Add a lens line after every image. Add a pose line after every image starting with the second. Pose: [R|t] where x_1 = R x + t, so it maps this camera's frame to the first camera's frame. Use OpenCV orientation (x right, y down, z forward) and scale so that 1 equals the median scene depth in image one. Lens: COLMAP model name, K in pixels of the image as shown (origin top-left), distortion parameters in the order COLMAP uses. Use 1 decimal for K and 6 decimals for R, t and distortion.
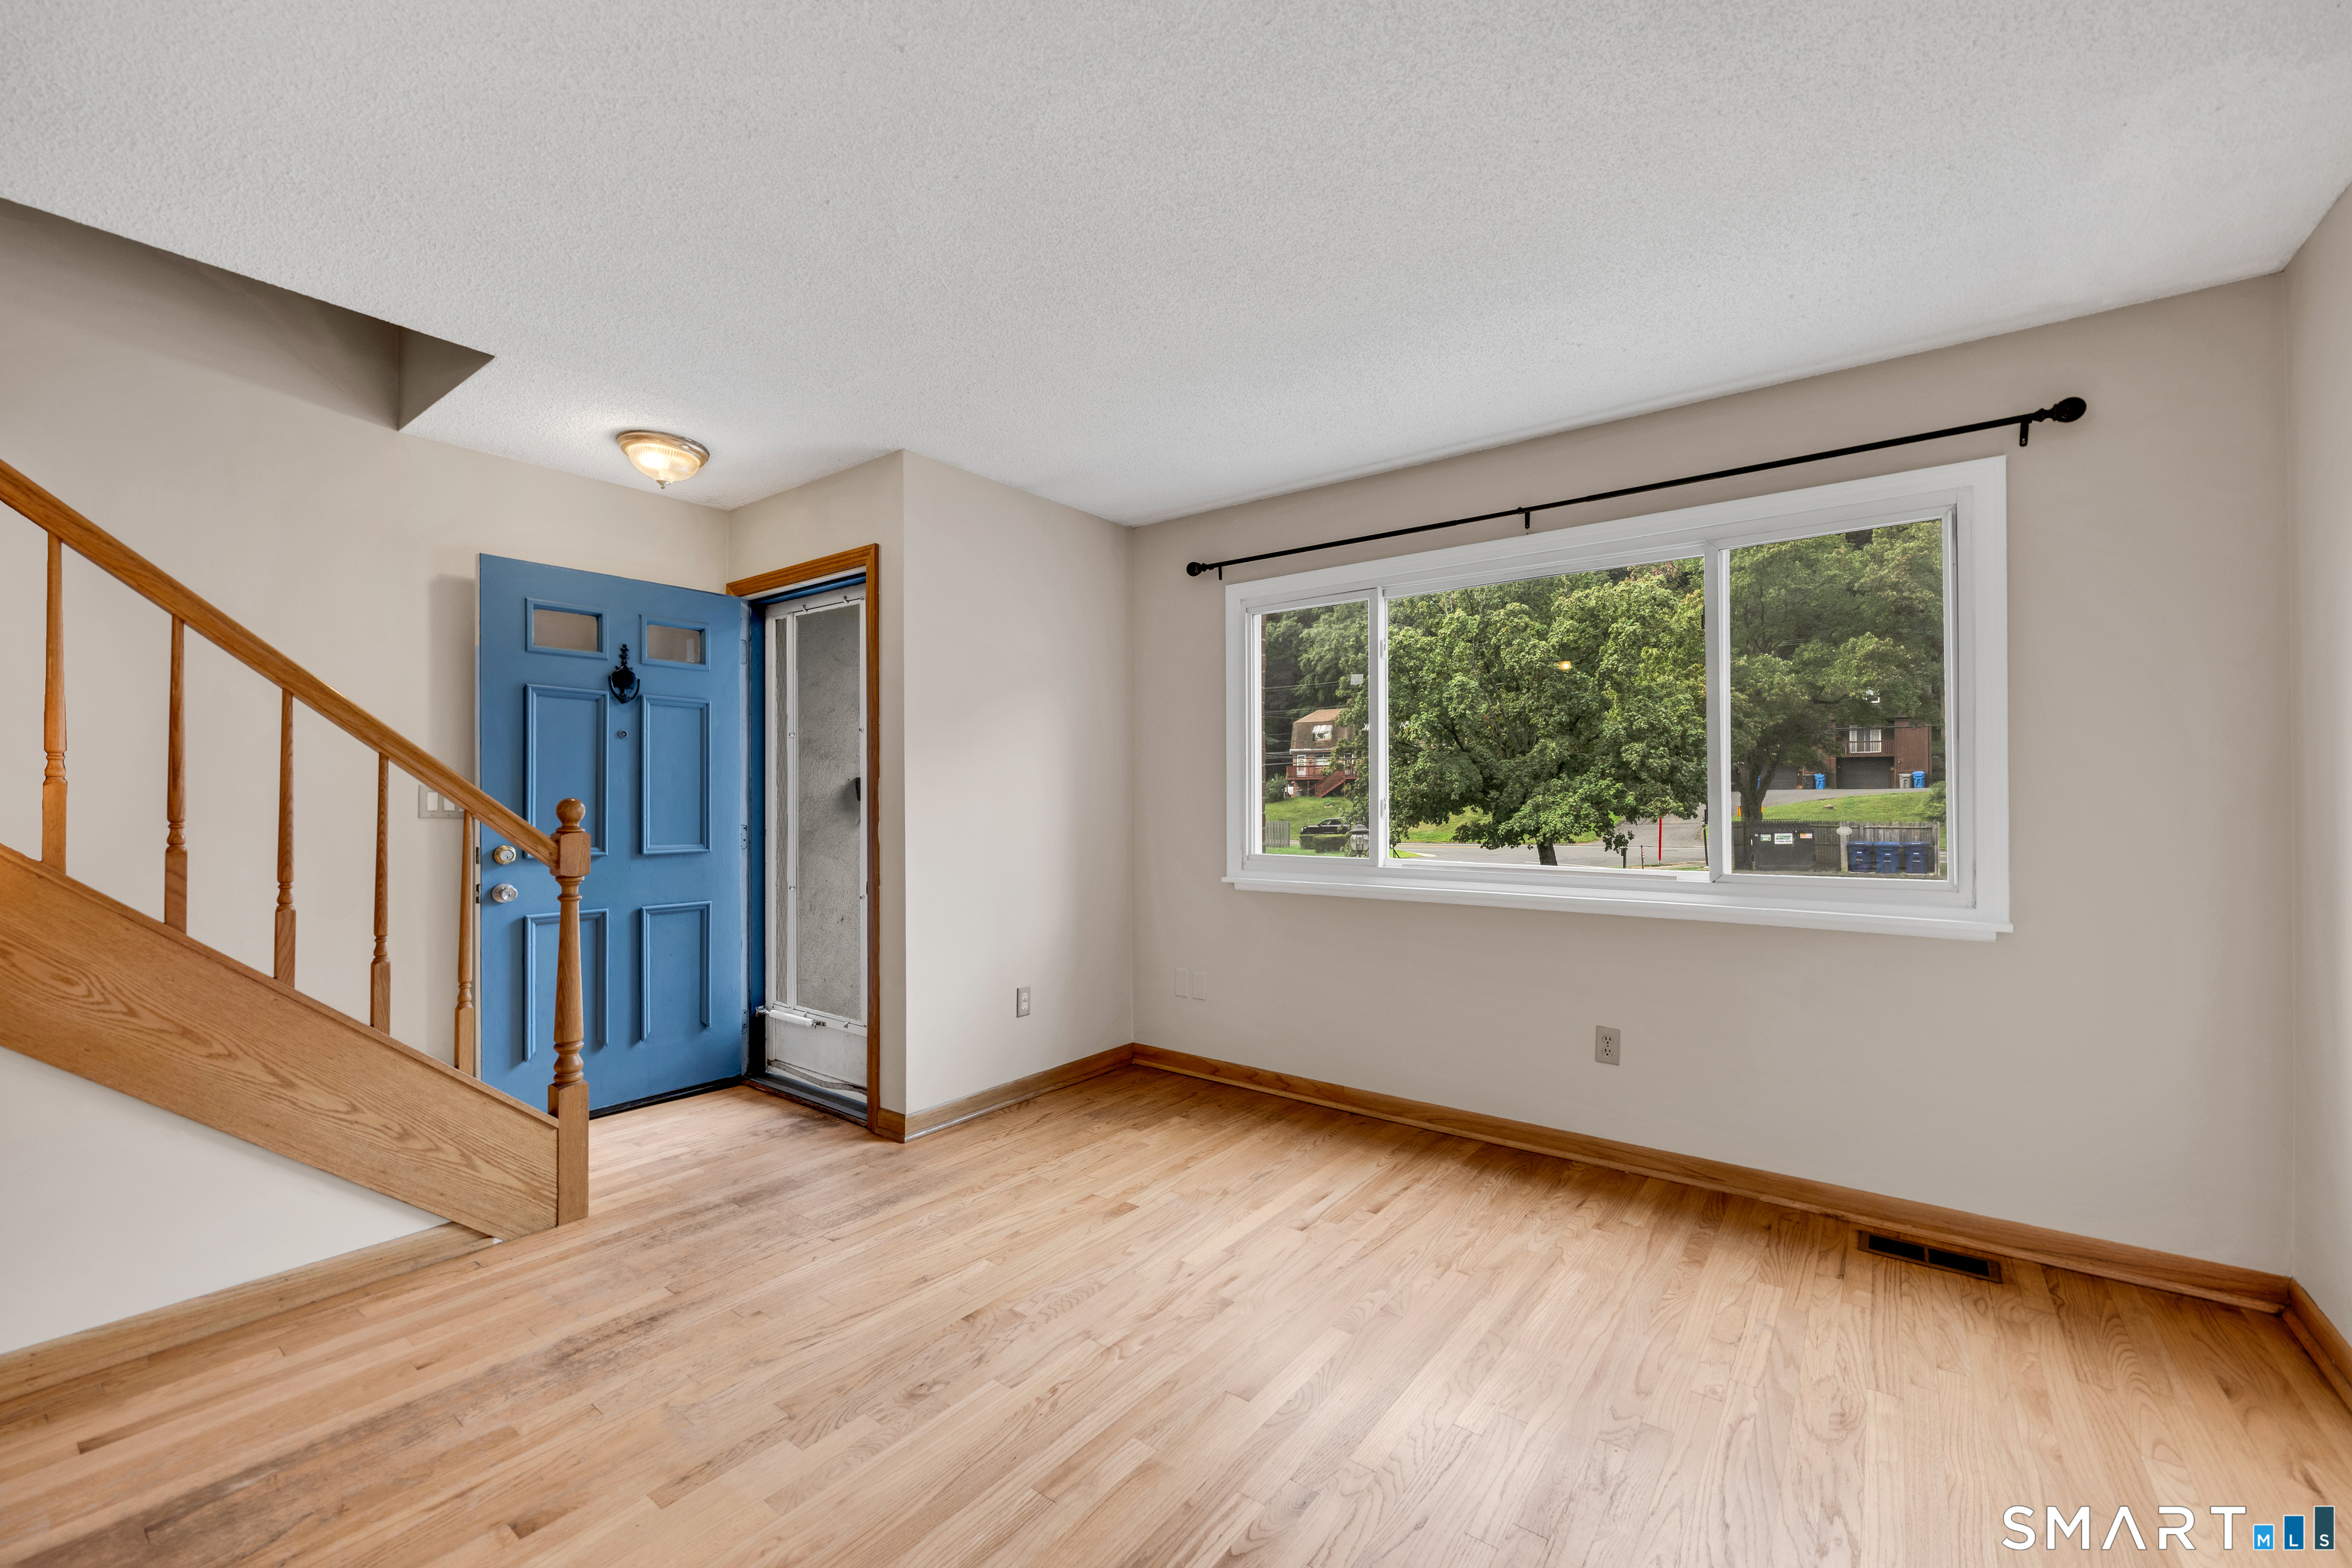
lens RADIAL K [[936.1, 0, 1183.4], [0, 936.1, 791.8], [0, 0, 1]] dist [0.000470, 0.000052]
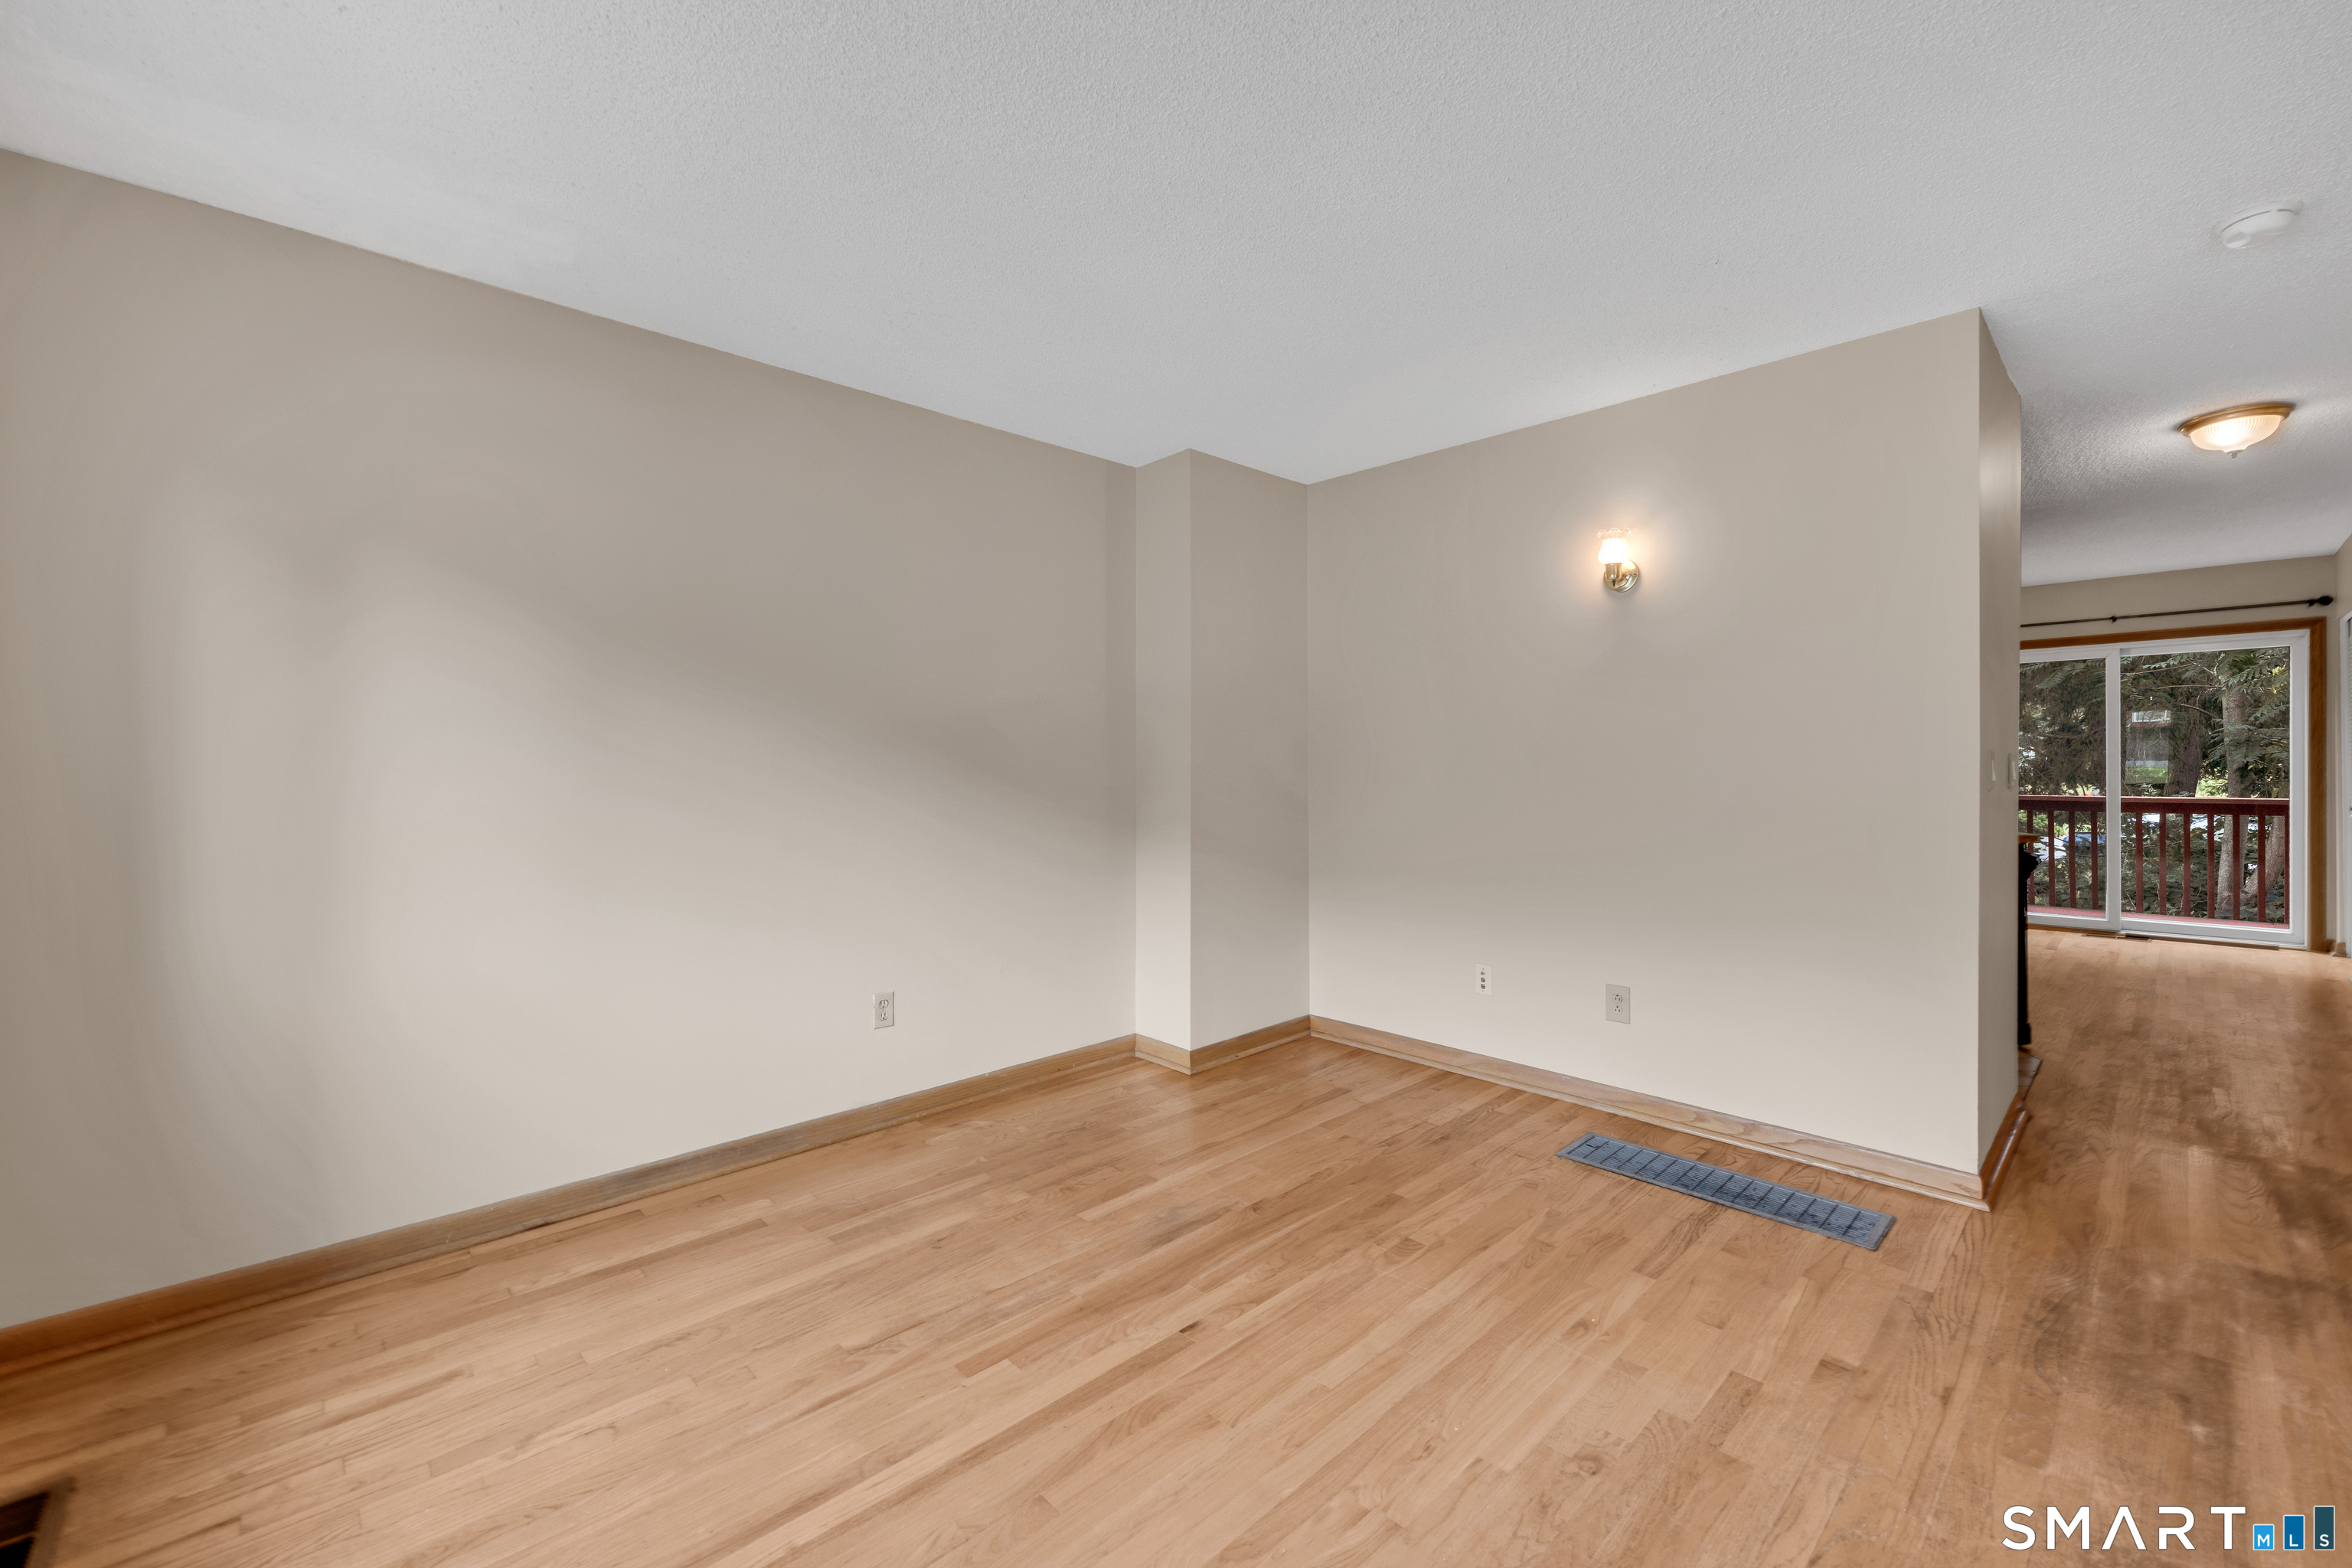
lens RADIAL K [[926.8, 0, 1166.2], [0, 926.8, 771.4], [0, 0, 1]] dist [0.000112, -0.000007]
pose [[-0.983184, 0.002819, 0.182596, -0.062332], [0.002631, 0.999996, -0.001276, 0.007832], [-0.182599, -0.000774, -0.983187, 2.037295]]
